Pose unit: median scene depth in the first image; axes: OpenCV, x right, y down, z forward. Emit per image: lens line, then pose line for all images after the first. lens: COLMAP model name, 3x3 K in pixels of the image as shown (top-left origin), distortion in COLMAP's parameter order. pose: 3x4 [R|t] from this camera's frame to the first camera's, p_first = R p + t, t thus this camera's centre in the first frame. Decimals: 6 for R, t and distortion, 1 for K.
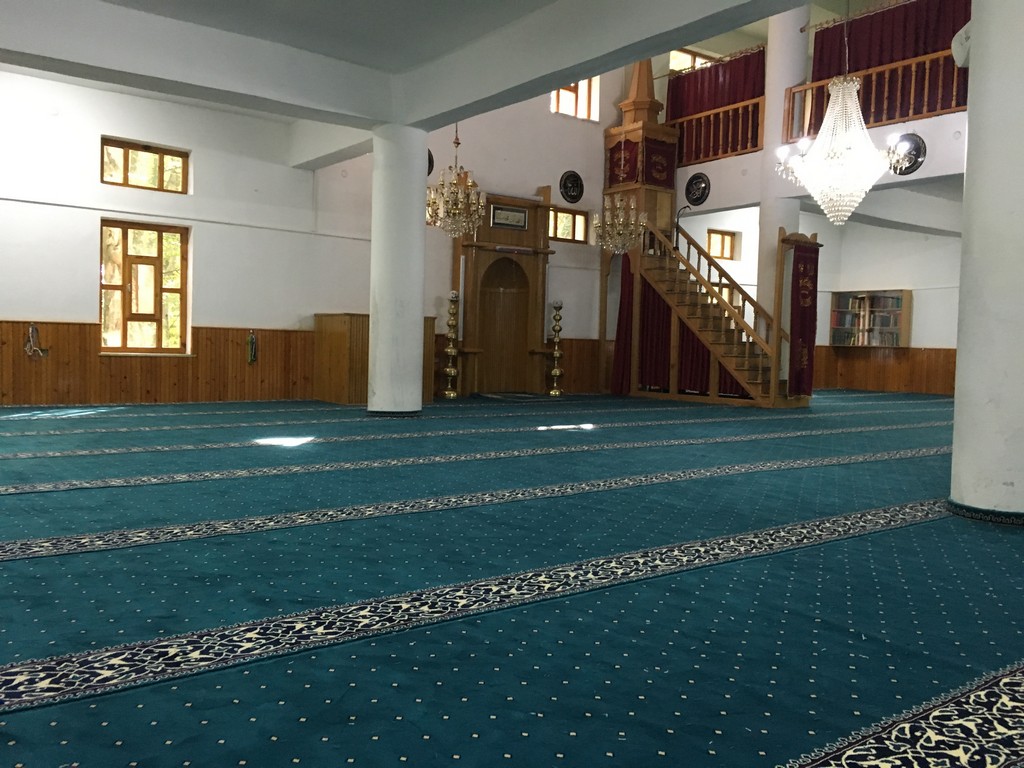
lens RADIAL K [[864.1, 0, 512.2], [0, 864.1, 381.2], [0, 0, 1]] dist [0.079128, -0.094761]
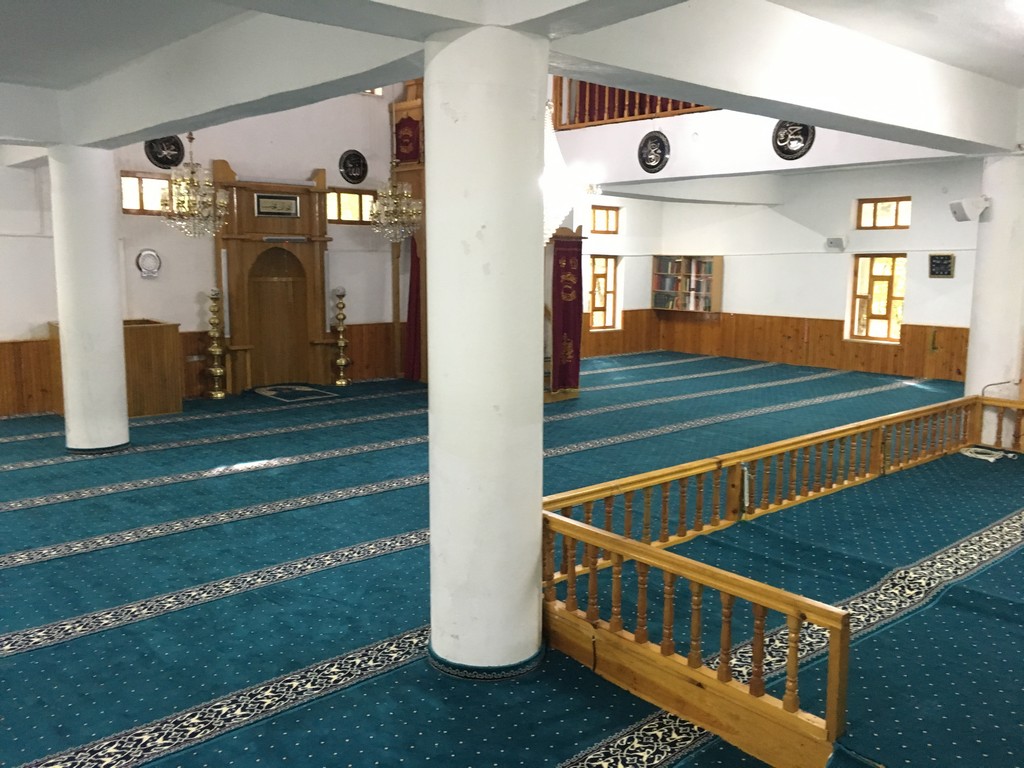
lens RADIAL K [[865.5, 0, 512.0], [0, 865.5, 380.2], [0, 0, 1]] dist [0.078987, -0.096113]
pose [[0.996678, -0.027538, 0.076651, 0.192150], [0.019865, 0.994878, 0.099116, -0.095480], [-0.078988, -0.097264, 0.992119, 0.005559]]
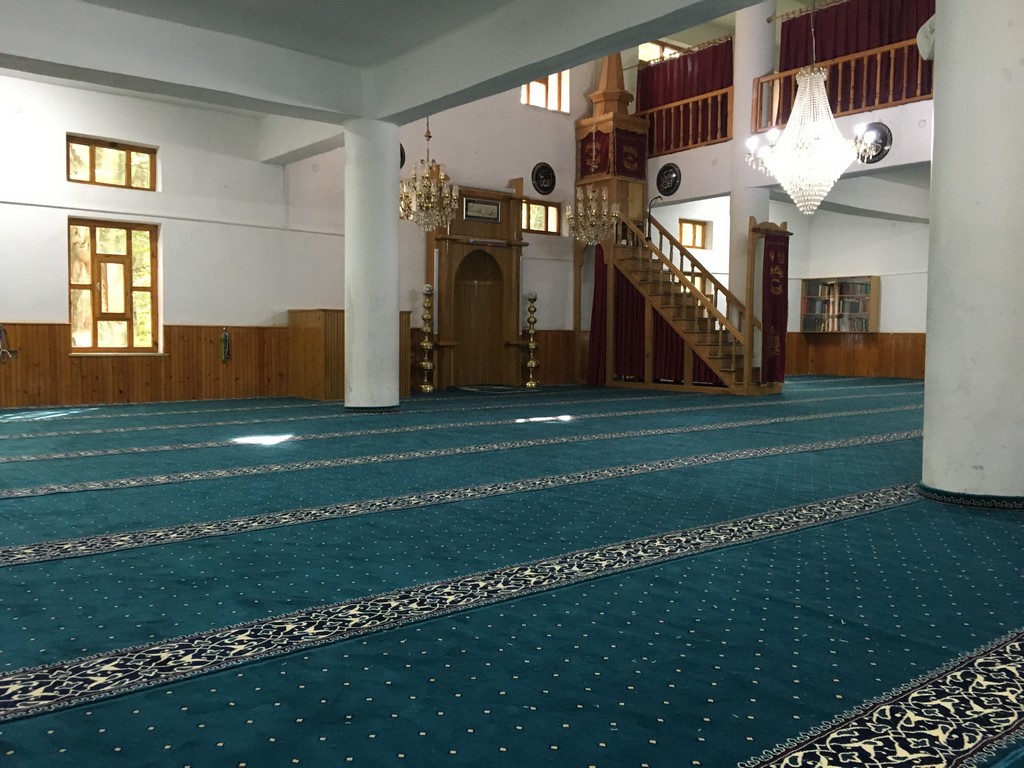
lens RADIAL K [[864.1, 0, 512.2], [0, 864.1, 381.2], [0, 0, 1]] dist [0.079128, -0.094761]
pose [[0.999370, -0.019525, 0.029633, -0.002383], [0.019215, 0.999758, 0.010692, -0.001815], [-0.029835, -0.010116, 0.999504, -0.002501]]
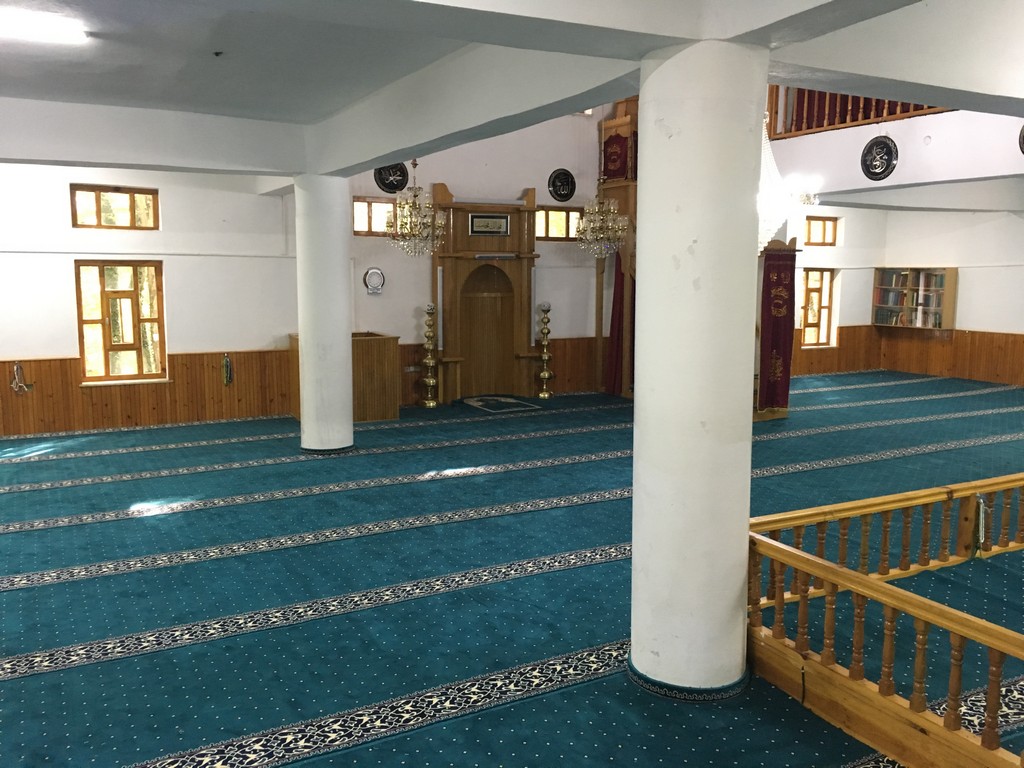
lens RADIAL K [[864.1, 0, 512.2], [0, 864.1, 381.2], [0, 0, 1]] dist [0.079128, -0.094761]
pose [[0.988460, -0.004005, -0.151430, 0.189920], [0.016188, 0.996719, 0.079304, -0.095545], [0.150616, -0.080840, 0.985282, 0.001893]]
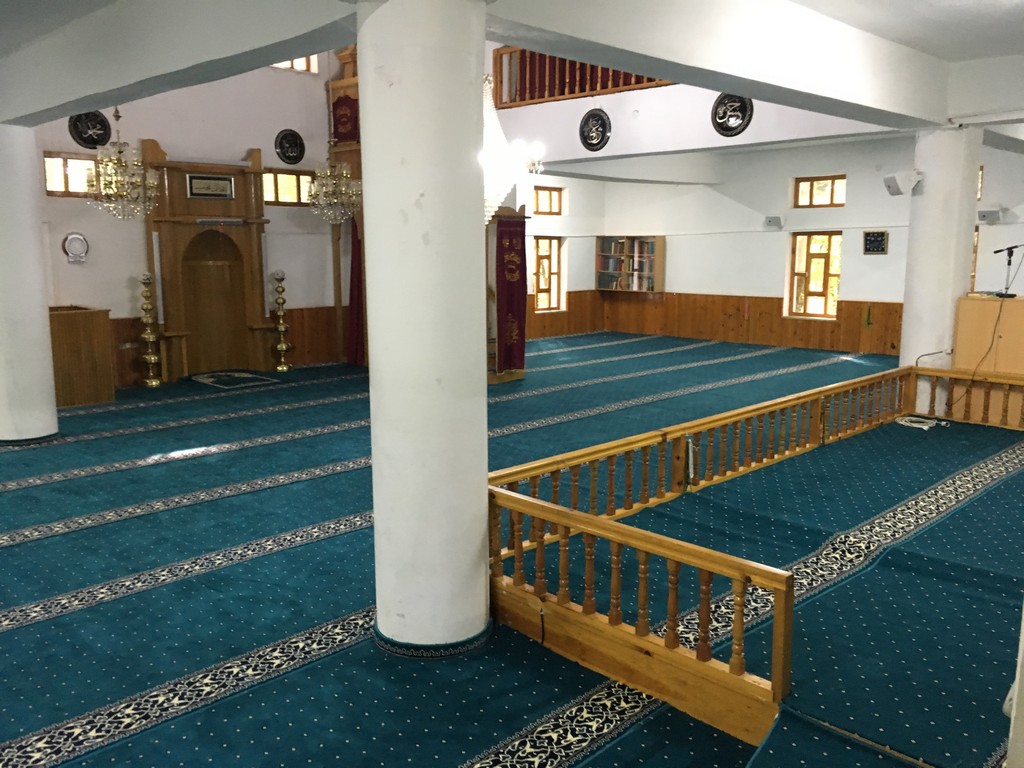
lens RADIAL K [[865.5, 0, 512.0], [0, 865.5, 380.2], [0, 0, 1]] dist [0.078987, -0.096113]
pose [[0.989422, -0.048949, 0.136561, 0.194281], [0.032973, 0.992598, 0.116885, -0.089583], [-0.141272, -0.111145, 0.983712, 0.010826]]
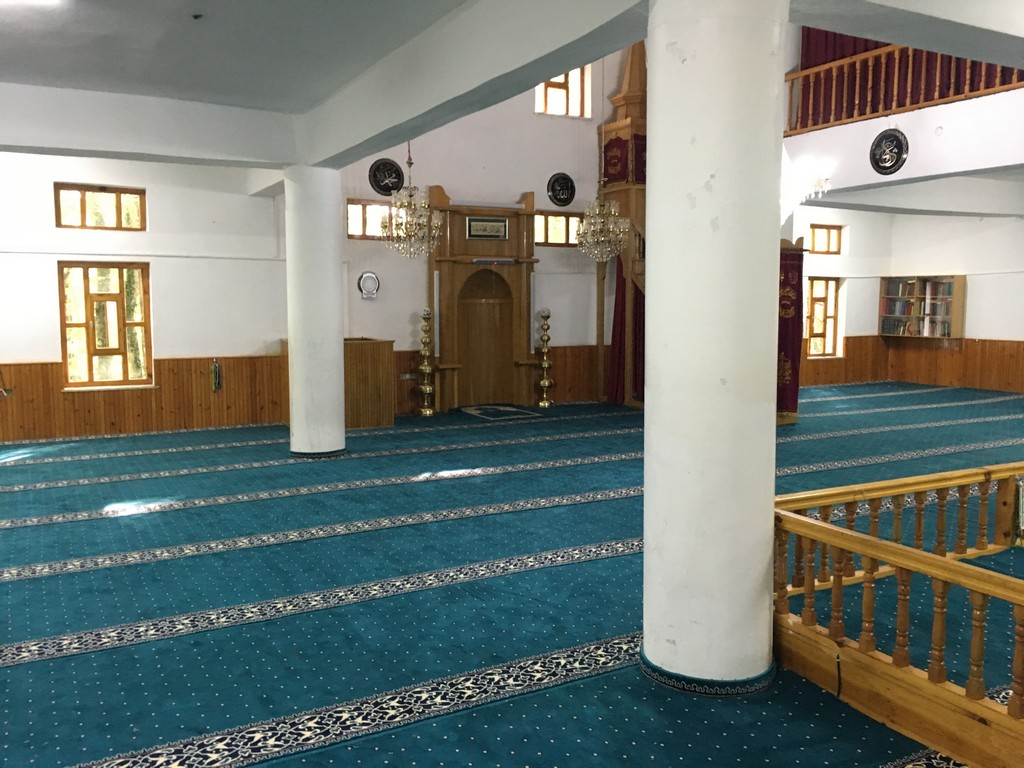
lens RADIAL K [[864.1, 0, 512.2], [0, 864.1, 381.2], [0, 0, 1]] dist [0.079128, -0.094761]
pose [[0.988493, -0.012917, -0.150712, 0.185257], [0.020174, 0.998704, 0.046726, -0.067515], [0.149914, -0.049229, 0.987473, 0.033655]]
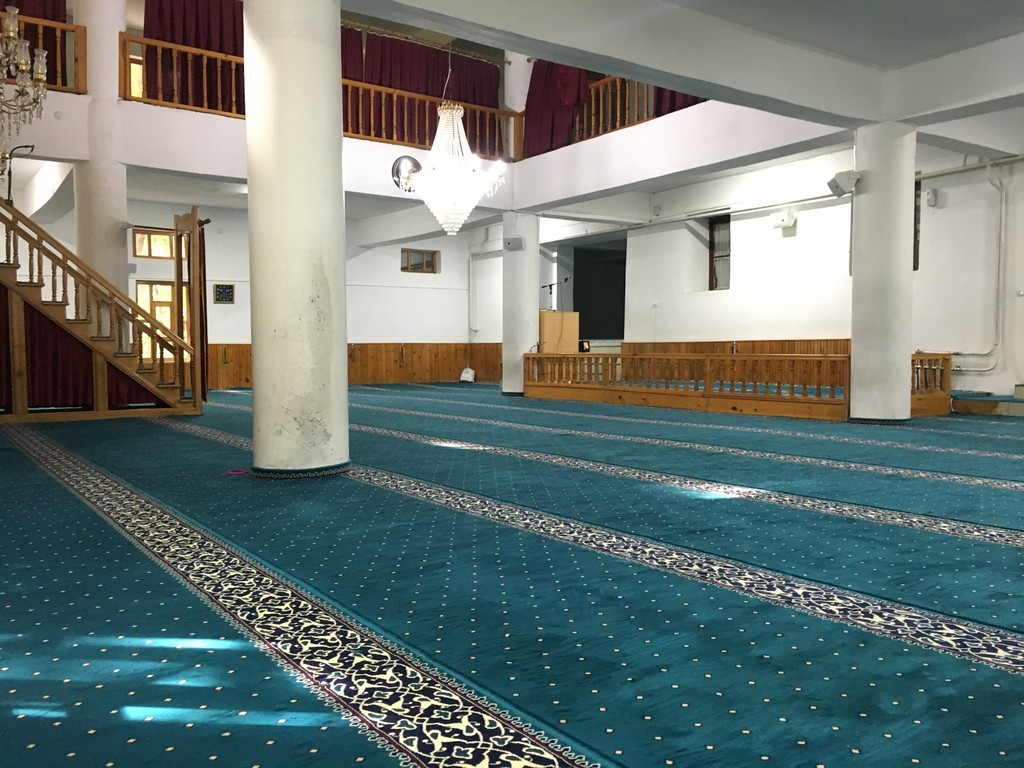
lens RADIAL K [[864.1, 0, 512.2], [0, 864.1, 381.2], [0, 0, 1]] dist [0.079128, -0.094761]
pose [[0.035721, -0.059173, 0.997608, -0.550760], [0.046779, 0.997250, 0.057477, -0.036724], [-0.998266, 0.044614, 0.038391, 0.649806]]
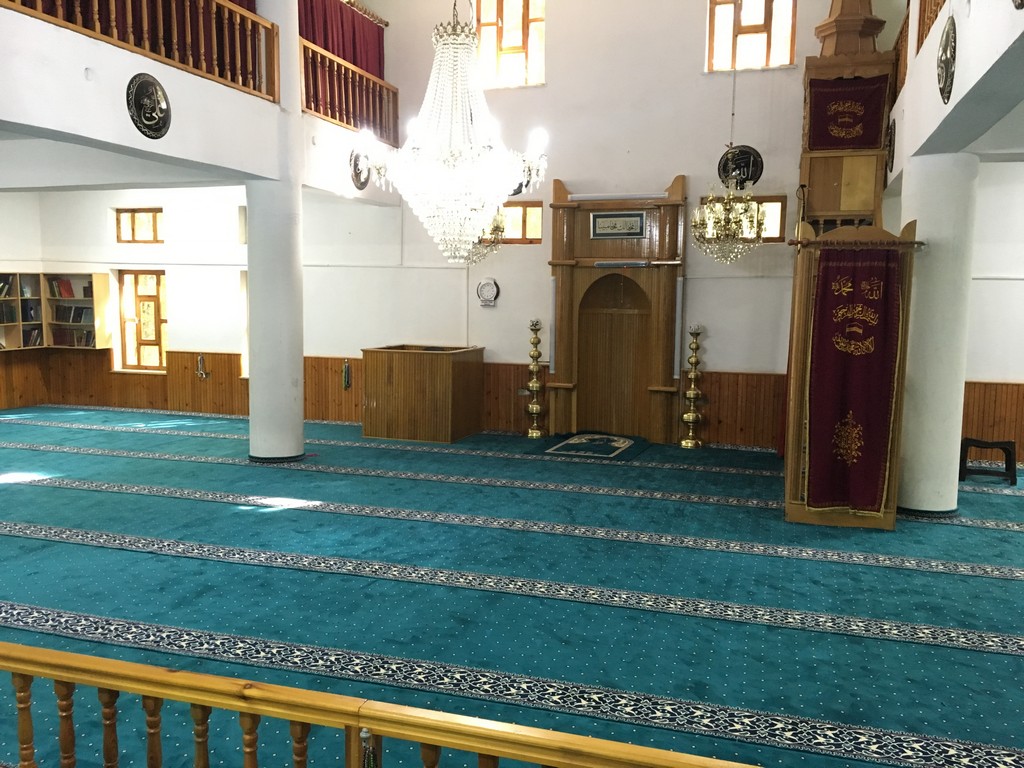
lens RADIAL K [[893.3, 0, 512.0], [0, 893.3, 384.0], [0, 0, 1]] dist [0.079254, -0.114846]
pose [[0.573500, 0.067307, -0.816436, 0.699336], [-0.032862, 0.997707, 0.059168, -0.094091], [0.818546, -0.007103, 0.574396, 0.472866]]
